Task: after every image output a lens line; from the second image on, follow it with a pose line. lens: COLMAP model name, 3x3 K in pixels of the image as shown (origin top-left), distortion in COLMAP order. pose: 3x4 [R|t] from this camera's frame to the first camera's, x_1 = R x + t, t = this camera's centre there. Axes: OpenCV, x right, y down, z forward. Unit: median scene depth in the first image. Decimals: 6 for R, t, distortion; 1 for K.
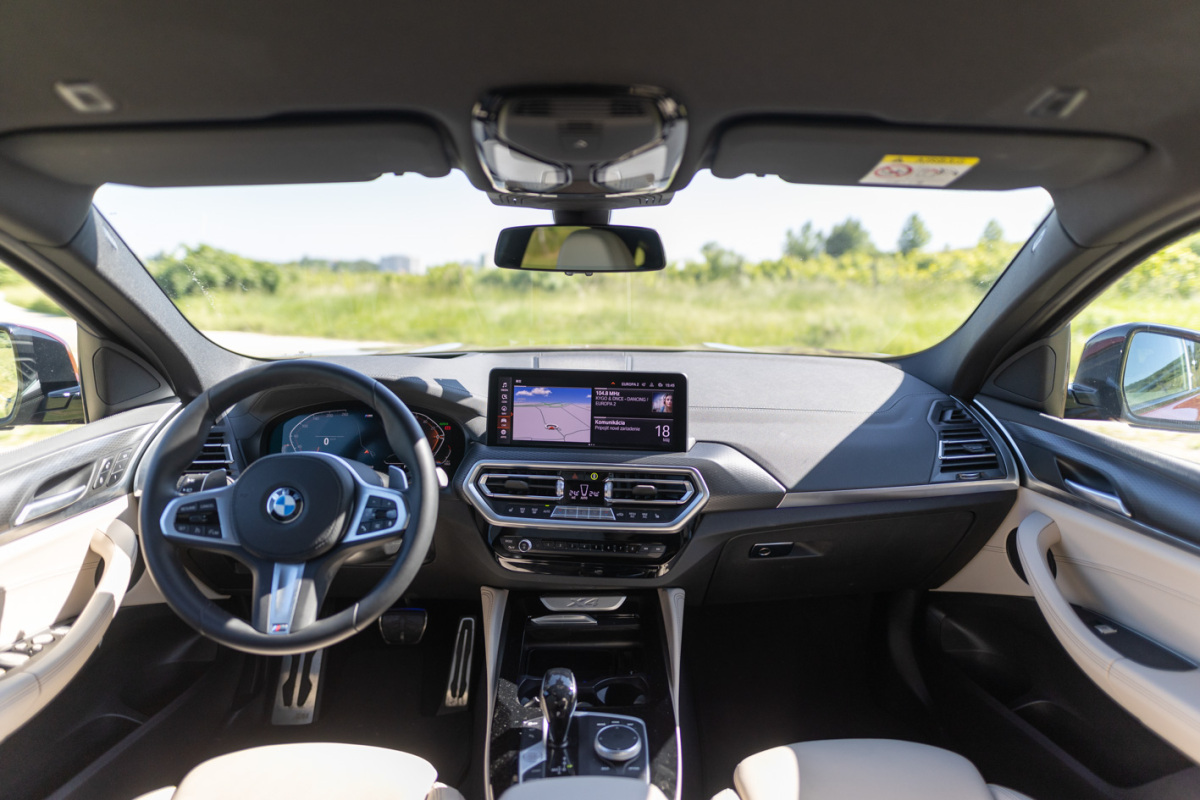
lens RADIAL K [[697.2, 0, 600.4], [0, 697.2, 392.0], [0, 0, 1]] dist [0.000199, 0.003457]
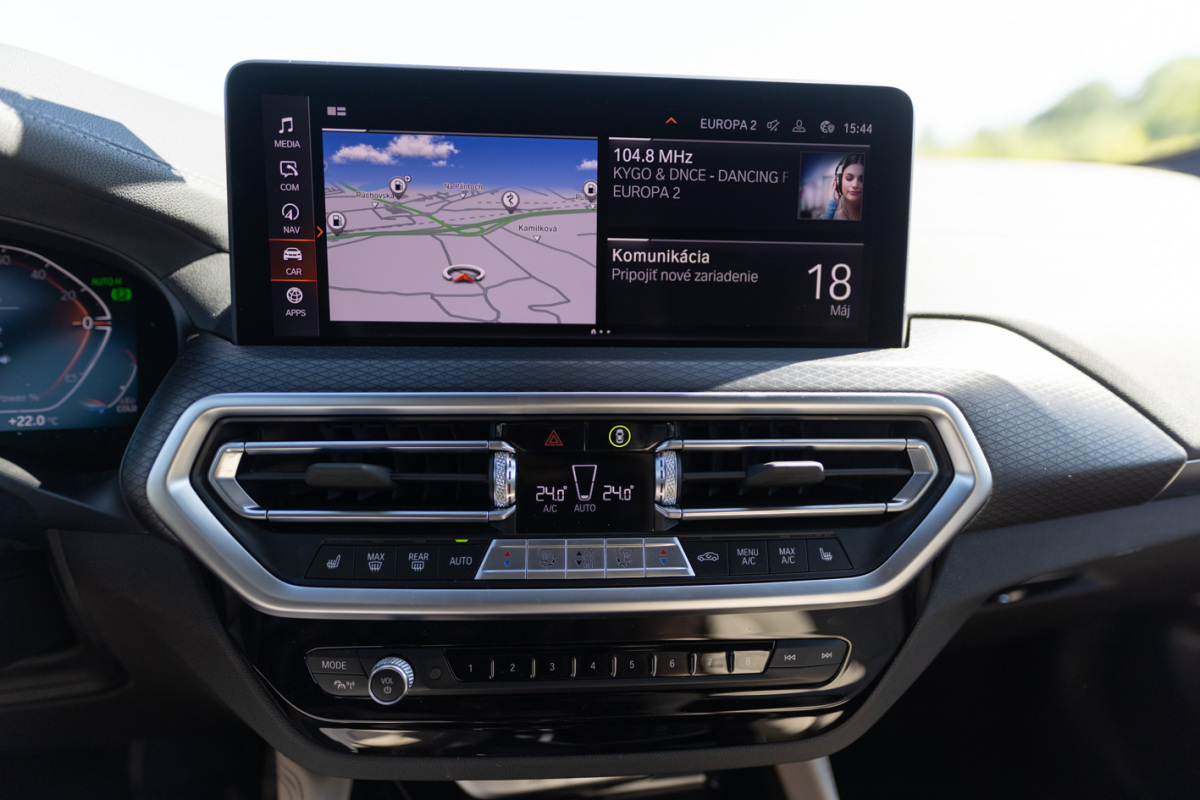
lens RADIAL K [[697.2, 0, 606.7], [0, 697.2, 400.0], [0, 0, 1]] dist [0.000199, 0.003457]
pose [[0.985494, -0.036361, 0.165768, -0.062813], [0.014620, 0.991337, 0.130530, 0.066817], [-0.169078, -0.126213, 0.977488, 0.713084]]
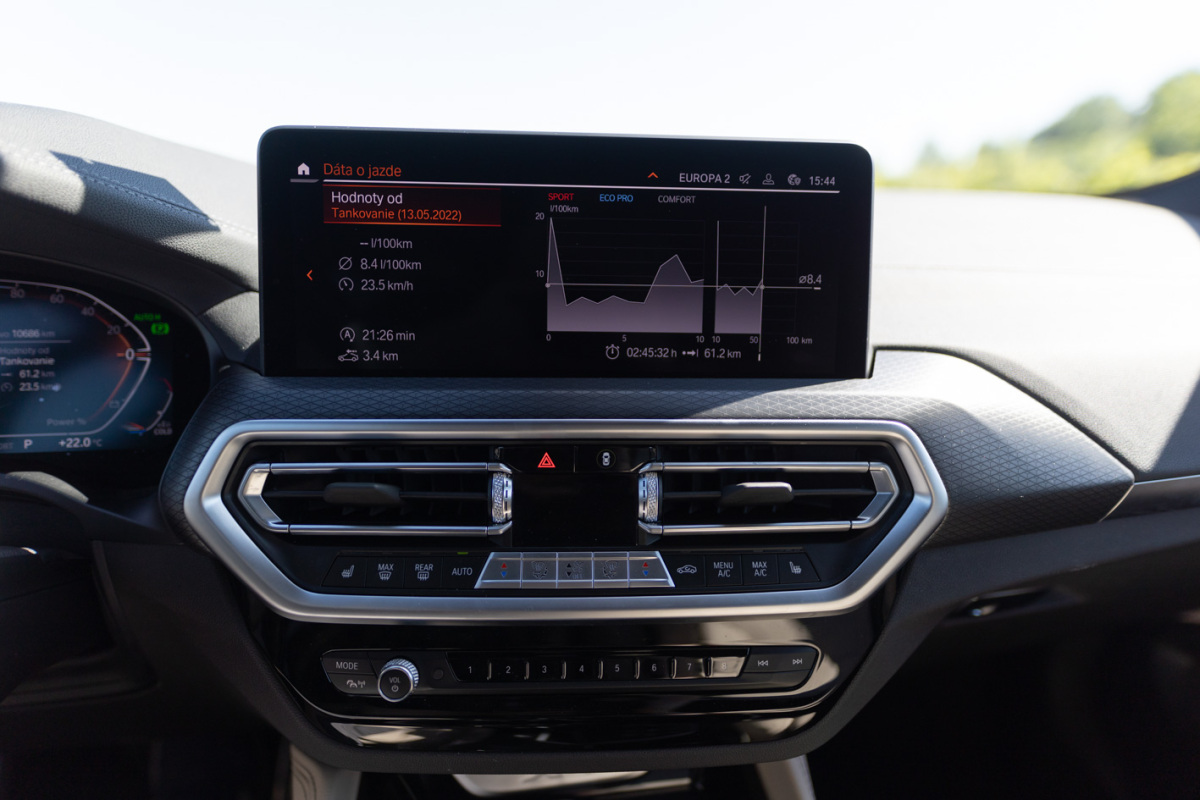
lens RADIAL K [[697.2, 0, 598.1], [0, 697.2, 394.9], [0, 0, 1]] dist [0.000199, 0.003457]
pose [[0.988732, -0.030481, 0.146559, -0.059565], [0.015482, 0.994622, 0.102407, 0.057335], [-0.148892, -0.098984, 0.983887, 0.681033]]
